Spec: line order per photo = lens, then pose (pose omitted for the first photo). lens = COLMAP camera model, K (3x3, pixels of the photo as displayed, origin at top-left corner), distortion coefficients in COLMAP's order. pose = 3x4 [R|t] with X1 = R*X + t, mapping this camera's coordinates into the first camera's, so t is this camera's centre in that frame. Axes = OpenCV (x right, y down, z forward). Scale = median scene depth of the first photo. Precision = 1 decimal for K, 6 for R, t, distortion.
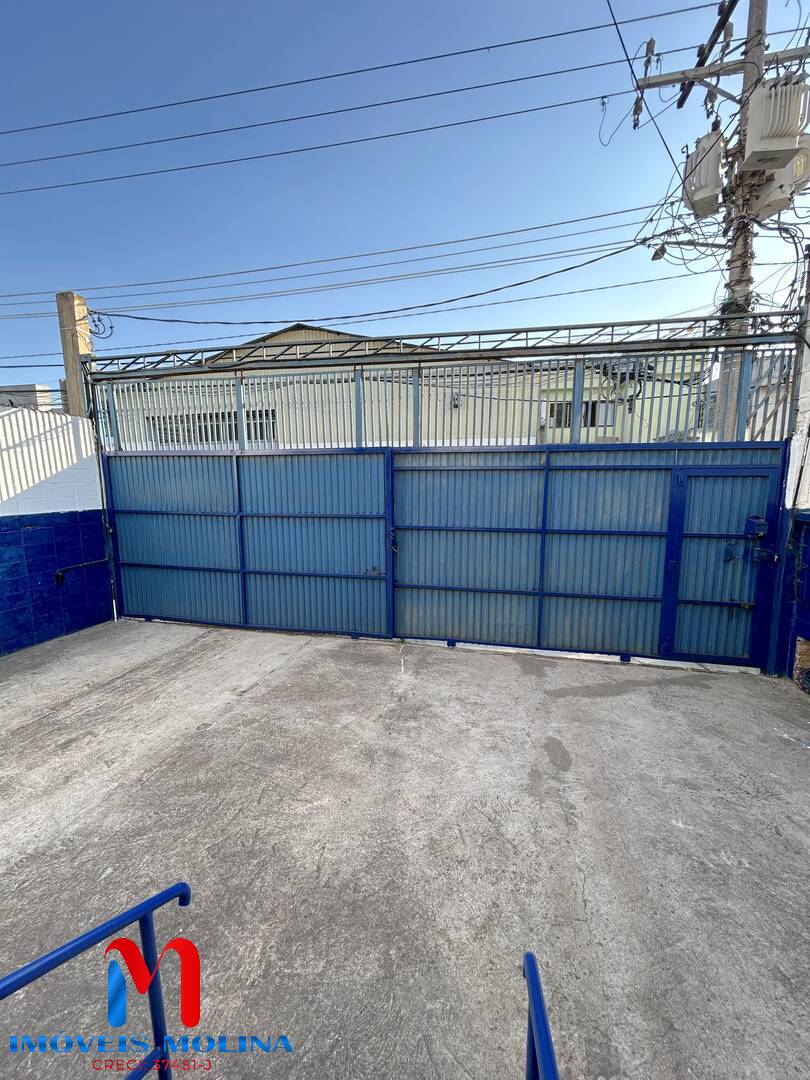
lens RADIAL K [[435.1, 0, 406.8], [0, 435.1, 540.6], [0, 0, 1]] dist [-0.002004, 0.000313]
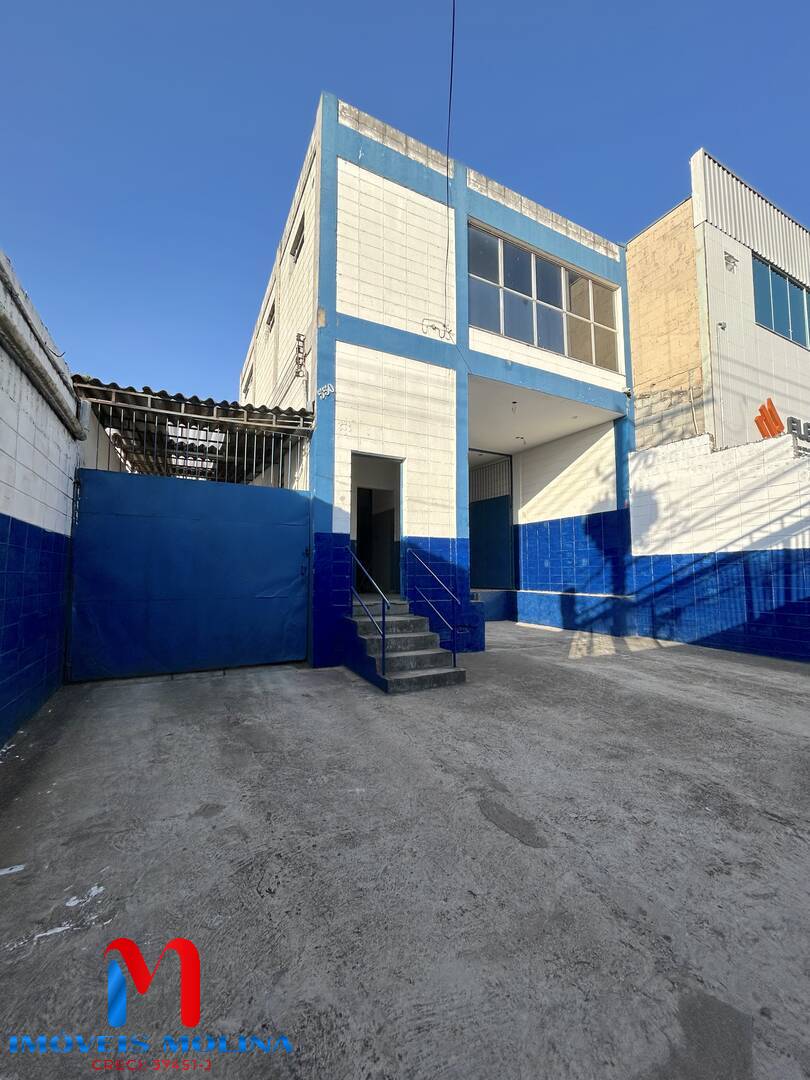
lens RADIAL K [[435.1, 0, 403.9], [0, 435.1, 537.3], [0, 0, 1]] dist [-0.002004, 0.000313]
pose [[-0.777389, -0.043833, -0.627491, 0.662806], [-0.078621, 0.996517, 0.027792, 0.017747], [0.624087, 0.070939, -0.778128, 0.995199]]
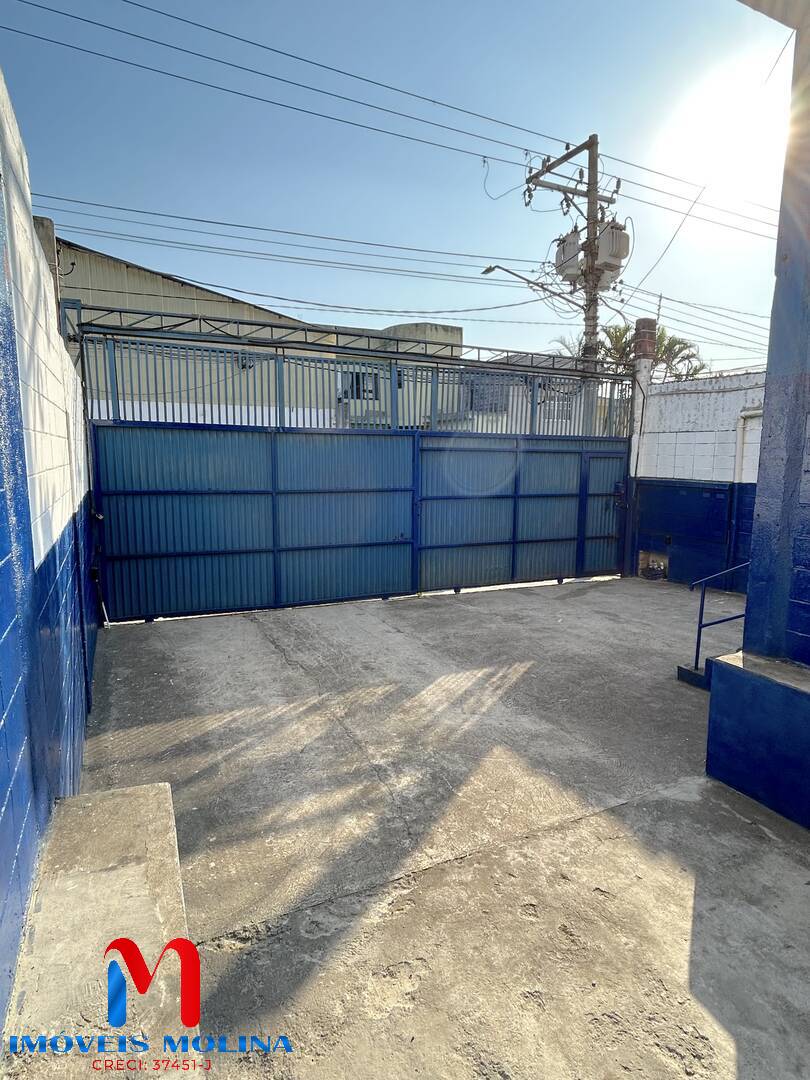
lens RADIAL K [[595.2, 0, 406.4], [0, 595.2, 541.4], [0, 0, 1]] dist [0.002057, -0.000667]
pose [[0.794376, -0.077415, 0.602473, -1.243033], [0.072383, 0.996842, 0.032651, 0.038800], [-0.603098, 0.017672, 0.797471, -0.328973]]
